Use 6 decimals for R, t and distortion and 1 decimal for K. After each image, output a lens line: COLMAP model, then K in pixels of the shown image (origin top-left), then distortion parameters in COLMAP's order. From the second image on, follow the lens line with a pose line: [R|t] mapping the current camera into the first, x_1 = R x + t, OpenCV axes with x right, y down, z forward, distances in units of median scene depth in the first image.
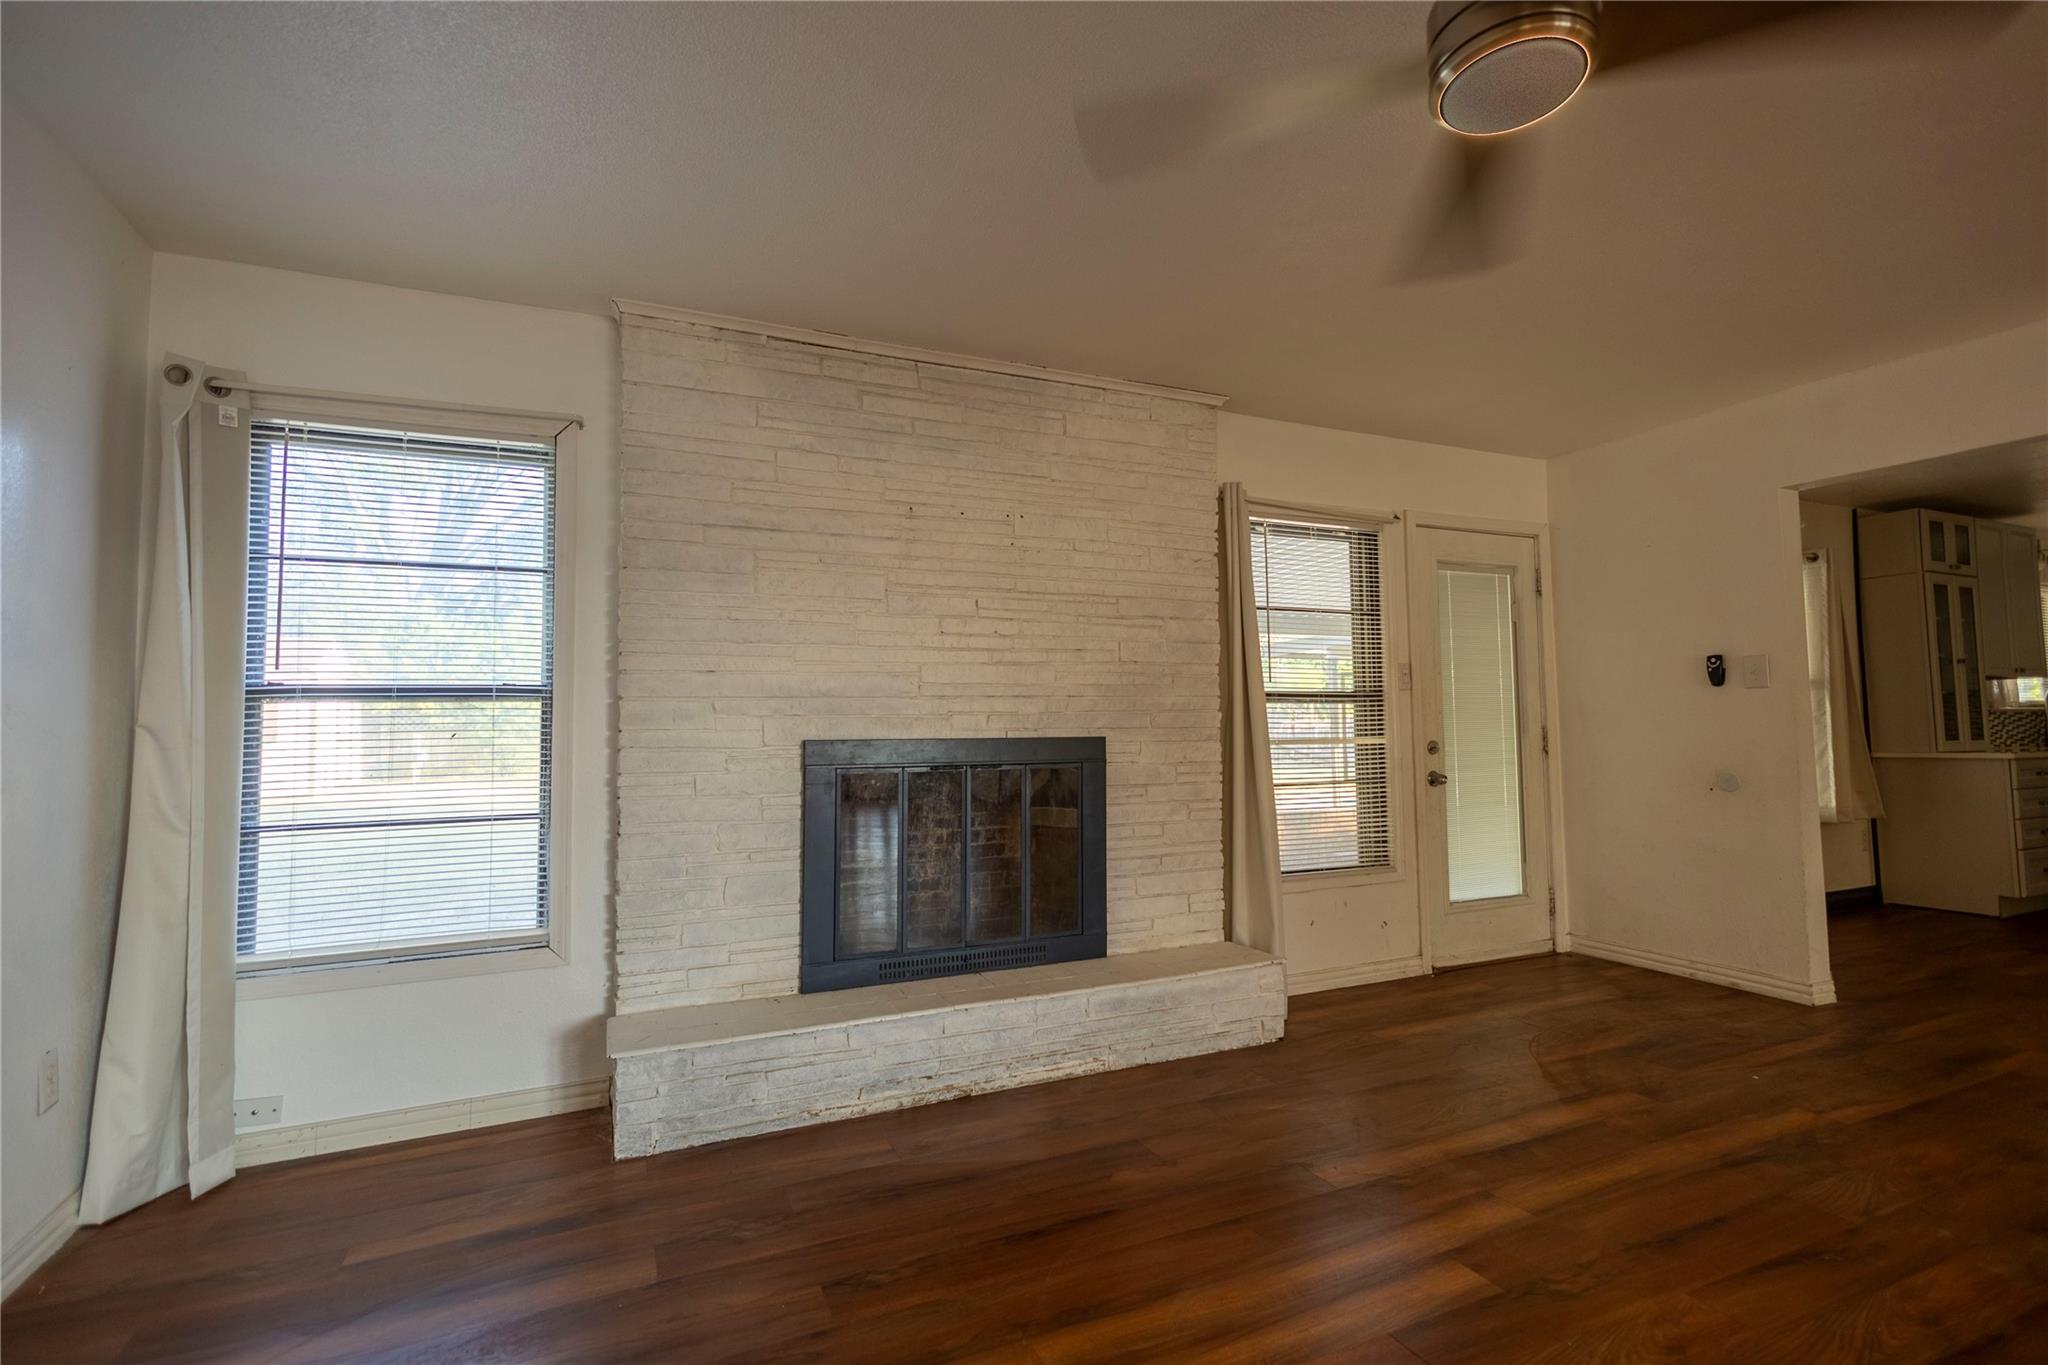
lens RADIAL K [[974.2, 0, 1018.8], [0, 974.2, 663.2], [0, 0, 1]] dist [0.001601, -0.000341]
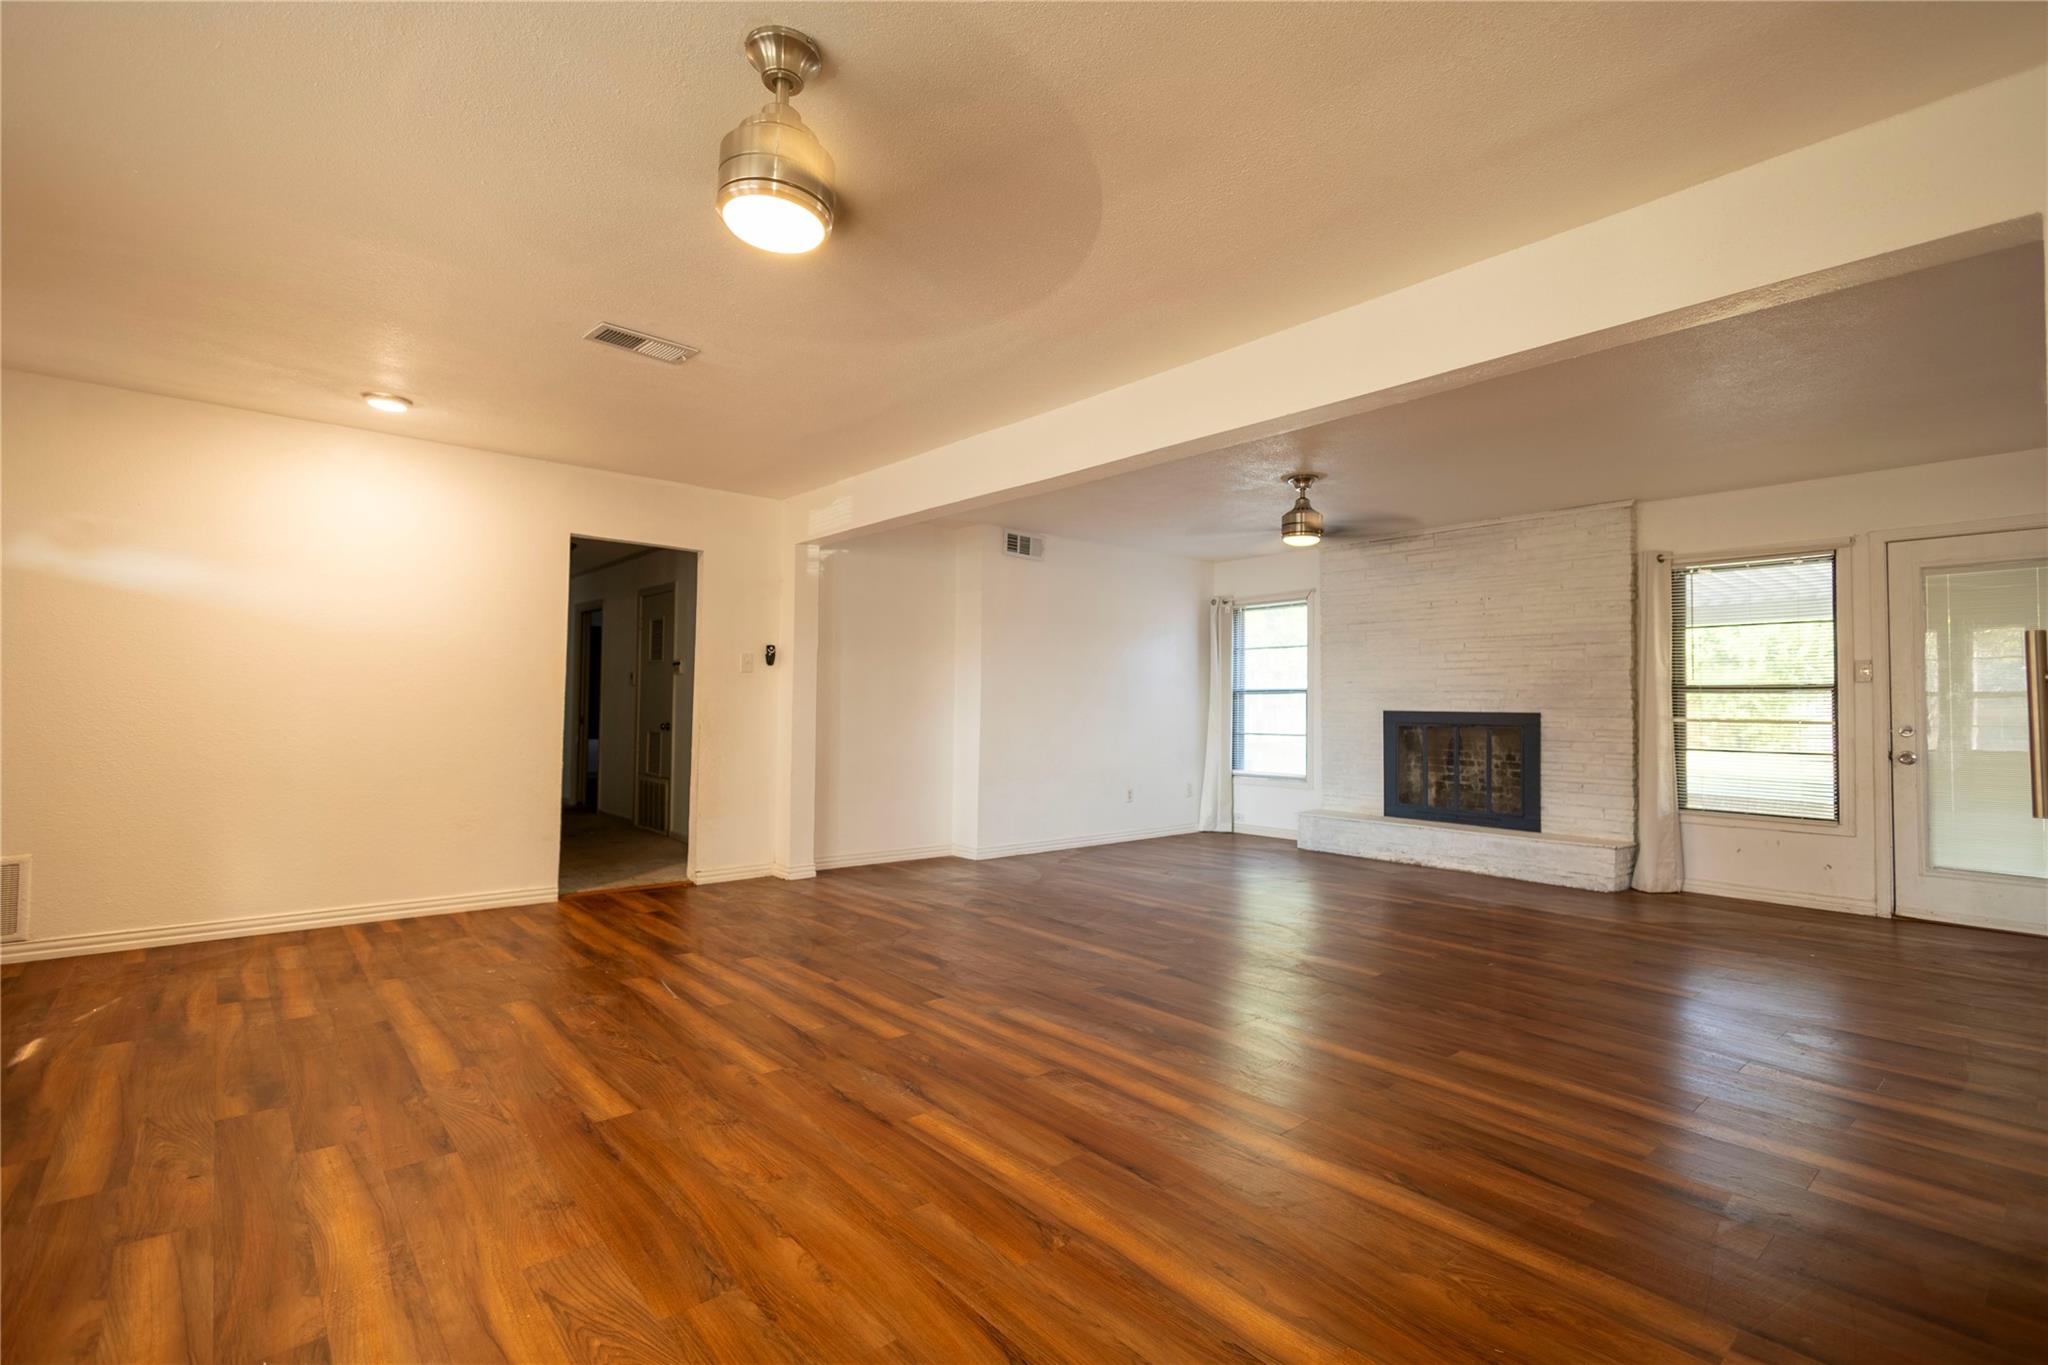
lens RADIAL K [[932.1, 0, 1024.0], [0, 932.1, 682.5], [0, 0, 1]] dist [0.001931, -0.000098]
pose [[0.265104, -0.013876, -0.964120, 1.555866], [0.043456, 0.999052, -0.002430, -0.019121], [0.963240, -0.041252, 0.265456, -0.398520]]
